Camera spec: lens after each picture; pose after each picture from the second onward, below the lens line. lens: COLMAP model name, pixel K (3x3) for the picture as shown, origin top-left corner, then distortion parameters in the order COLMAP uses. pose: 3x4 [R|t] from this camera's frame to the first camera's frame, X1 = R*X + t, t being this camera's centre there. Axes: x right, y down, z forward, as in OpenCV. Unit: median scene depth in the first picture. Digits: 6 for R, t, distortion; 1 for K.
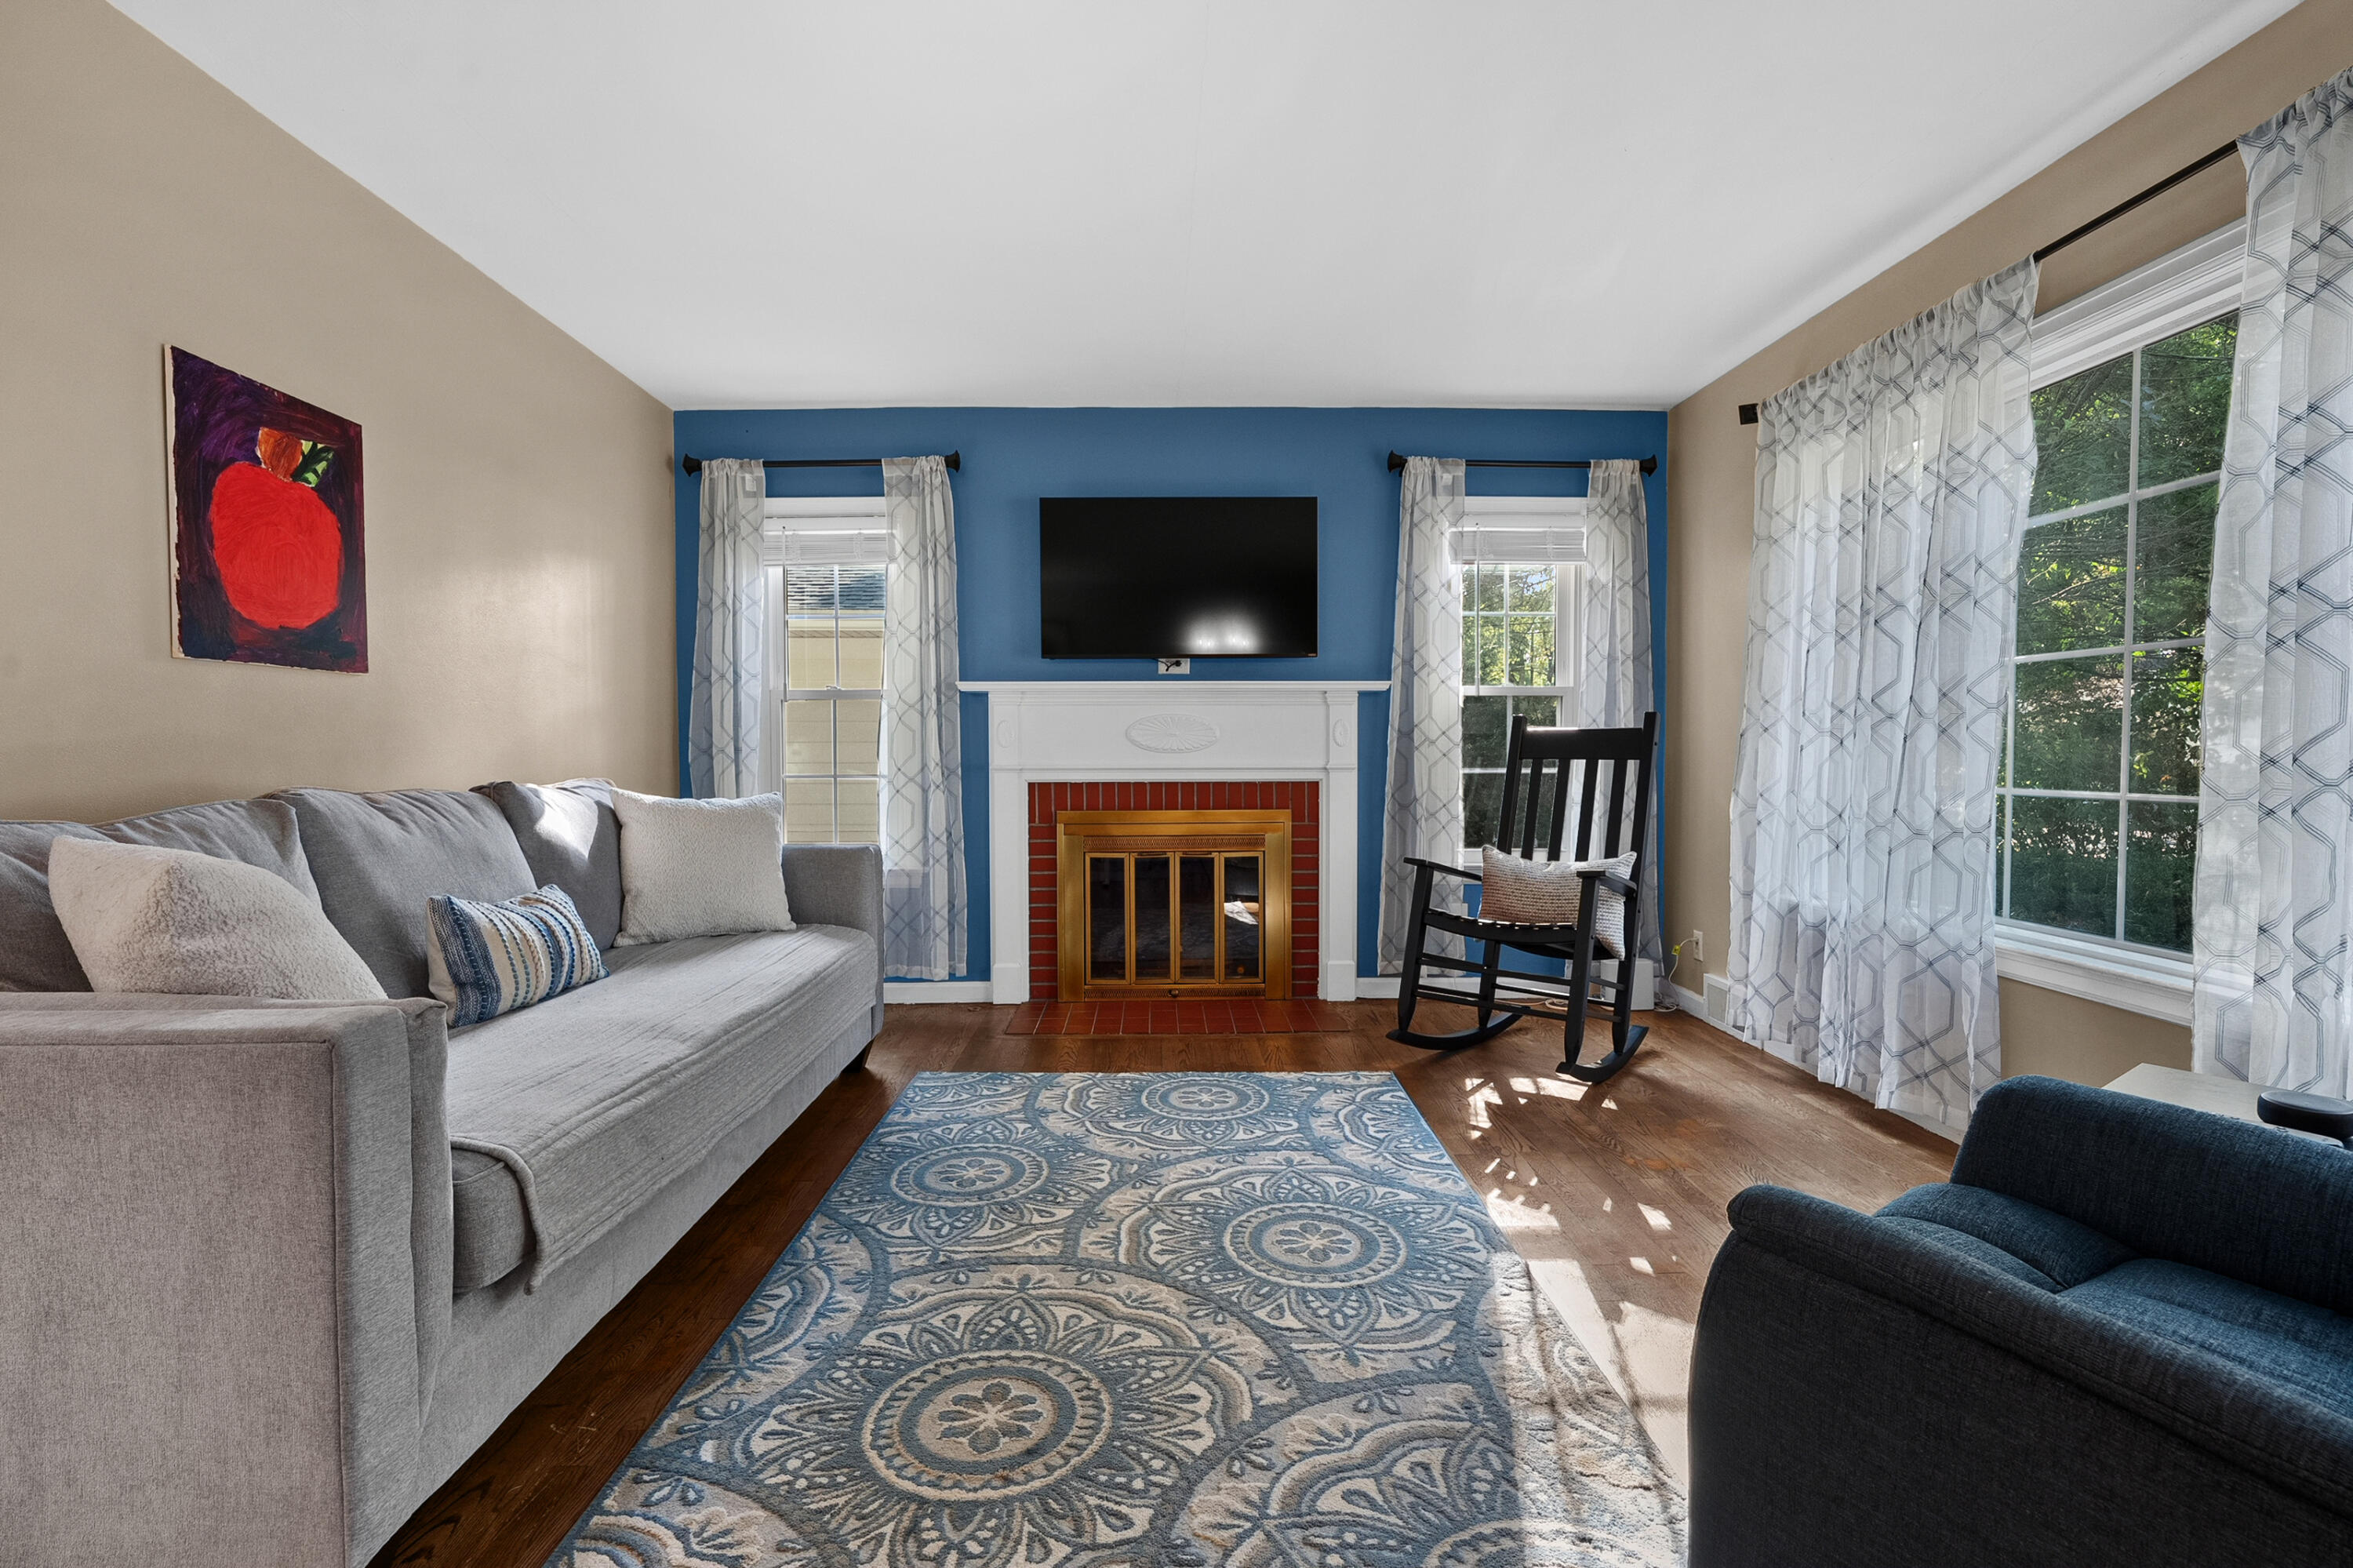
lens RADIAL K [[1059.7, 0, 1170.6], [0, 1059.7, 783.0], [0, 0, 1]] dist [-0.009805, 0.003018]
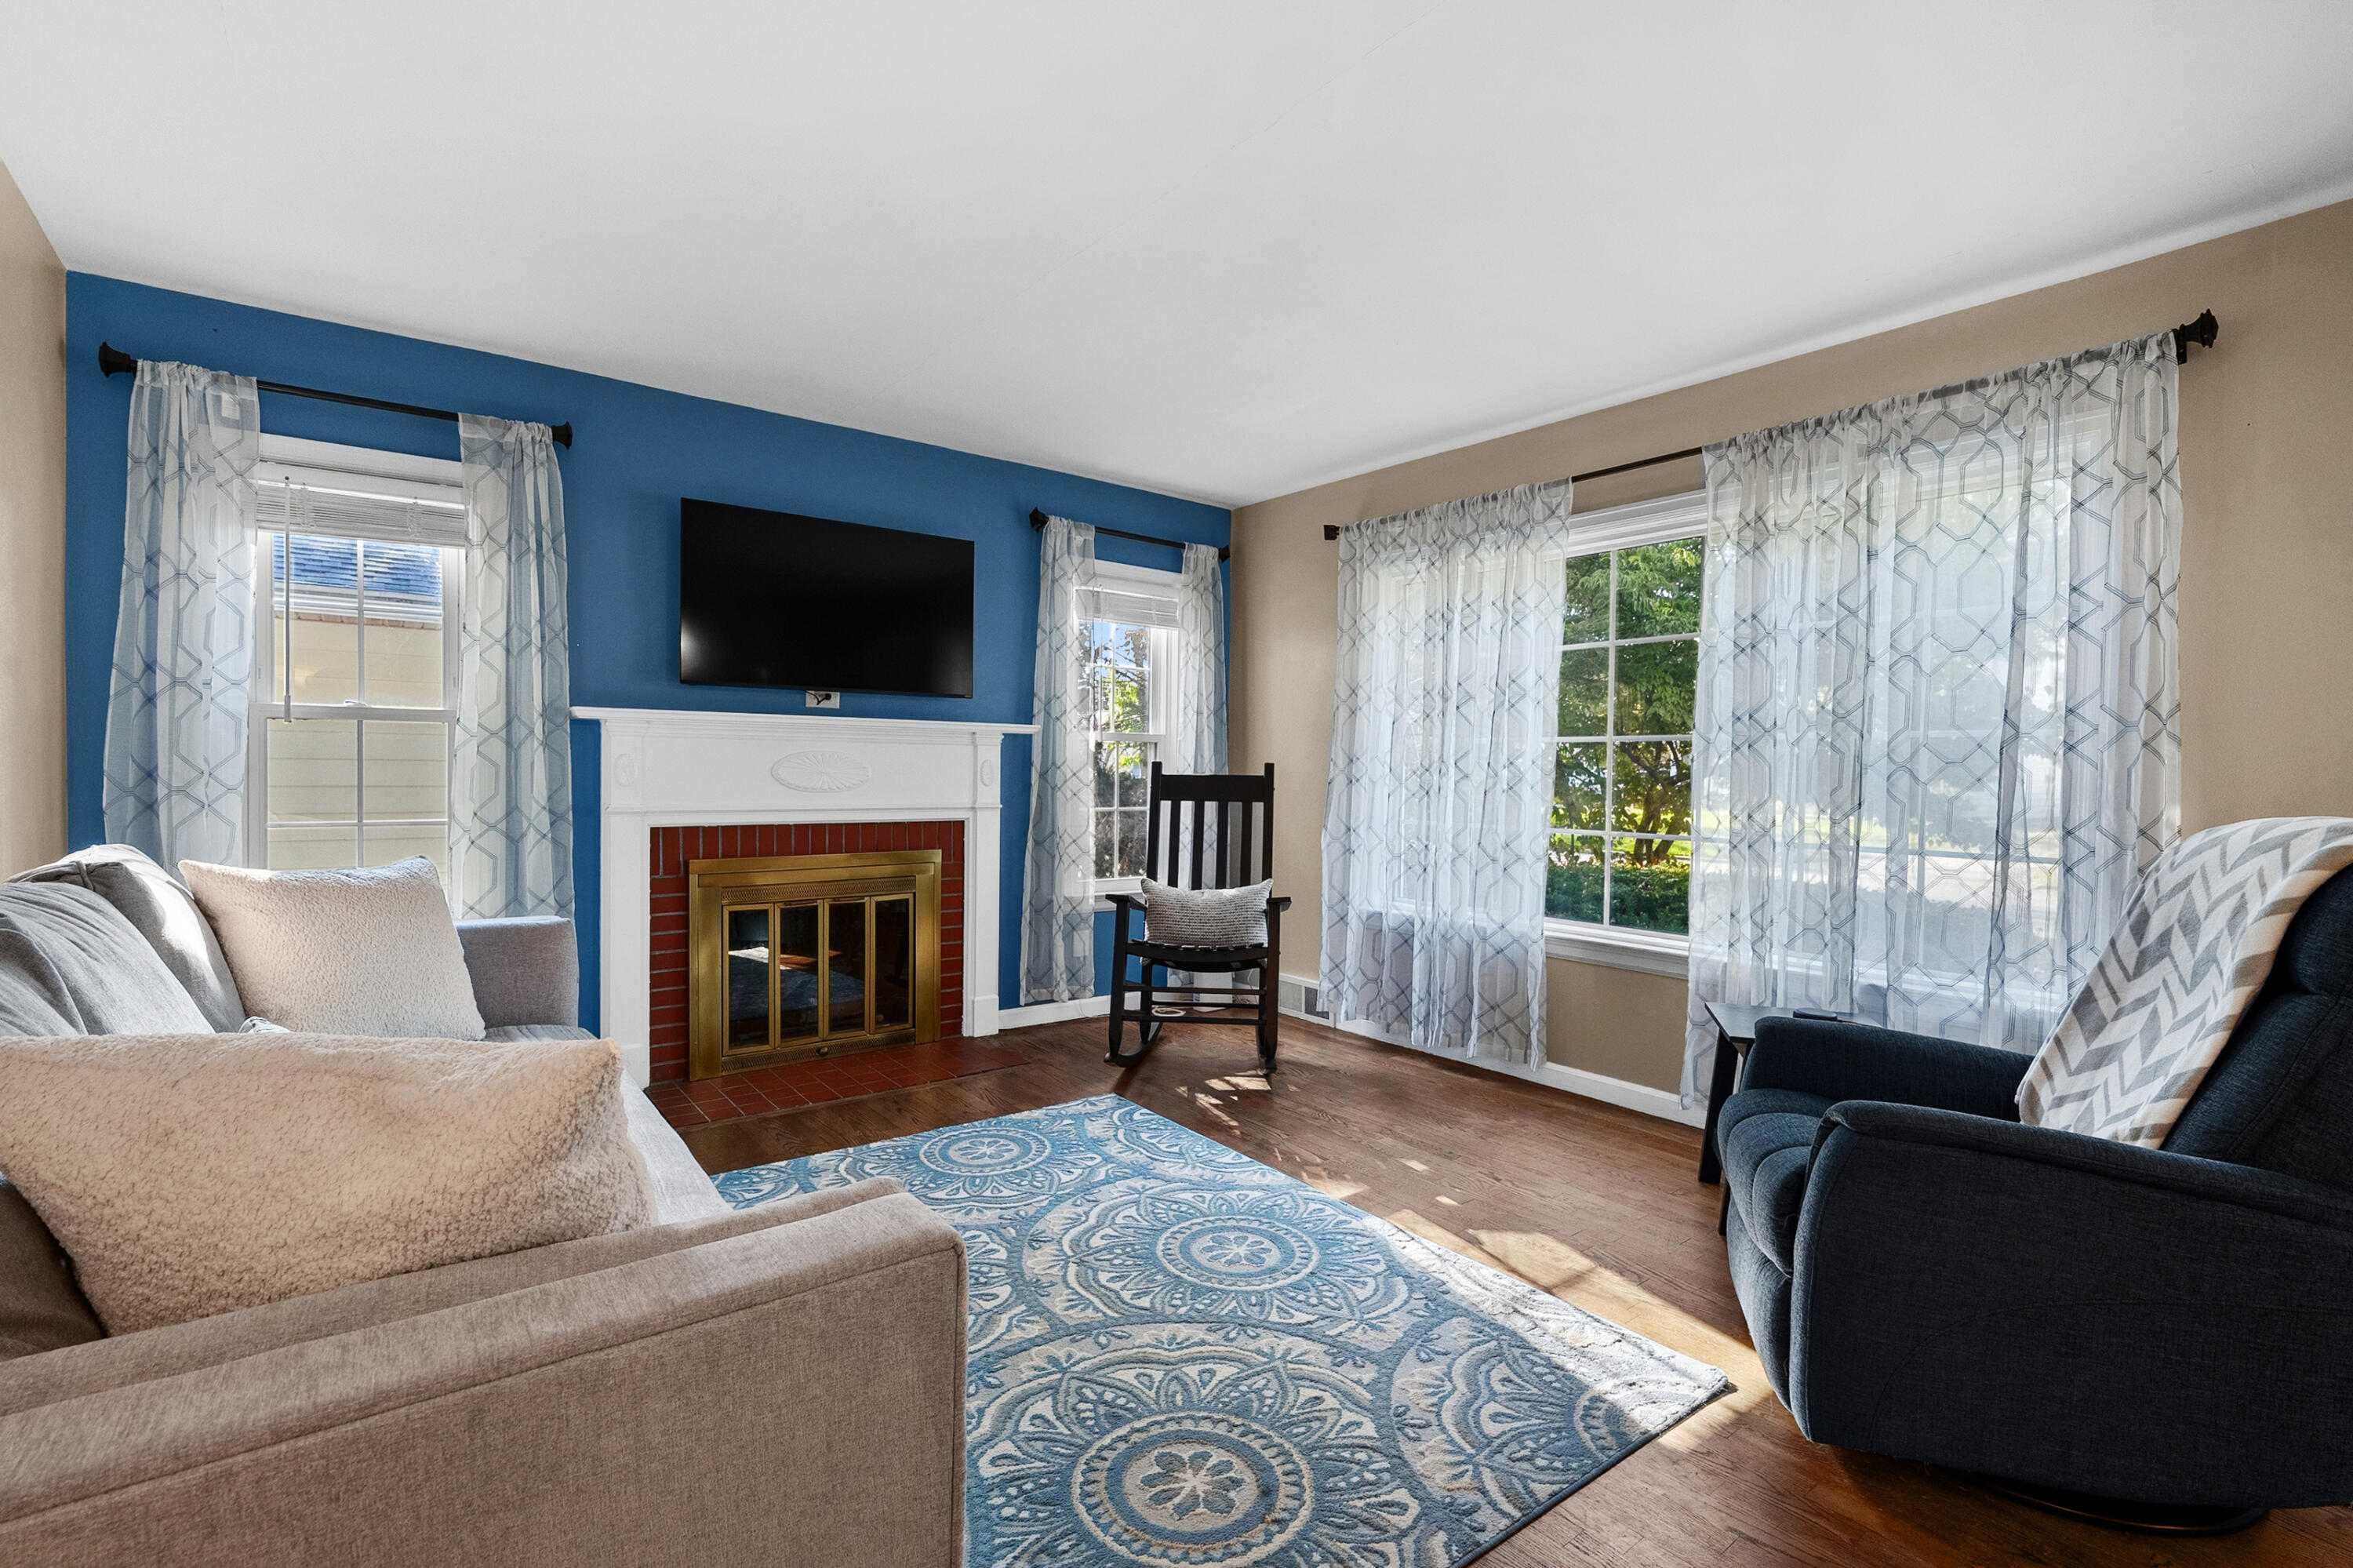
lens RADIAL K [[1059.7, 0, 1174.3], [0, 1059.7, 782.0], [0, 0, 1]] dist [-0.009805, 0.003018]
pose [[0.800505, 0.005282, 0.599302, -0.394649], [0.002801, 0.999917, -0.012554, -0.032241], [-0.599319, 0.011728, 0.800424, 0.090984]]
